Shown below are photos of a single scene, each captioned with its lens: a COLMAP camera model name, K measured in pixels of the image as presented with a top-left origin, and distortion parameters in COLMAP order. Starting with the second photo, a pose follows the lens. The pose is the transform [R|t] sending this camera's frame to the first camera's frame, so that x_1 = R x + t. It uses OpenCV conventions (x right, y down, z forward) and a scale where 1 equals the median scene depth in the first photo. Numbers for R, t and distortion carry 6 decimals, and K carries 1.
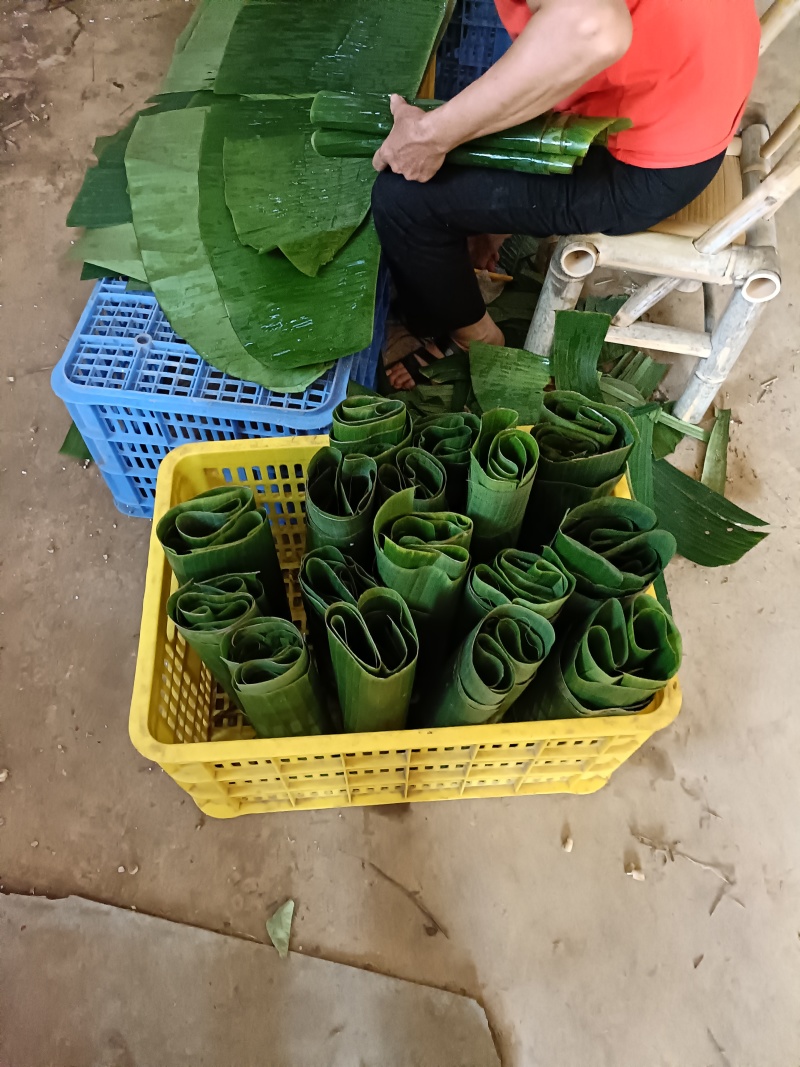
lens RADIAL K [[728.8, 0, 394.7], [0, 728.8, 569.8], [0, 0, 1]] dist [0.045191, -0.030674]
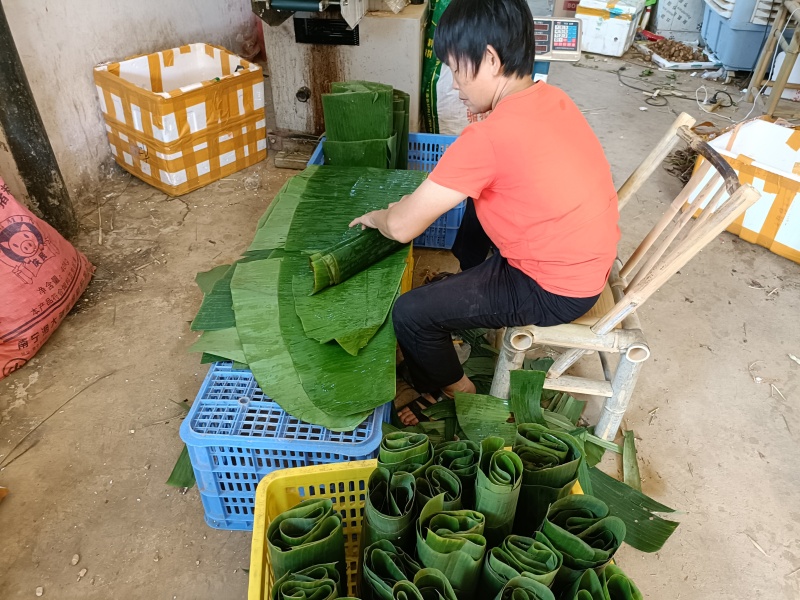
lens RADIAL K [[601.5, 0, 399.6], [0, 601.5, 336.3], [0, 0, 1]] dist [0.059238, -0.080717]
pose [[0.995808, -0.026874, 0.087427, -0.130093], [0.057260, 0.928544, -0.366779, 0.027125], [-0.071323, 0.370247, 0.926191, -0.182576]]
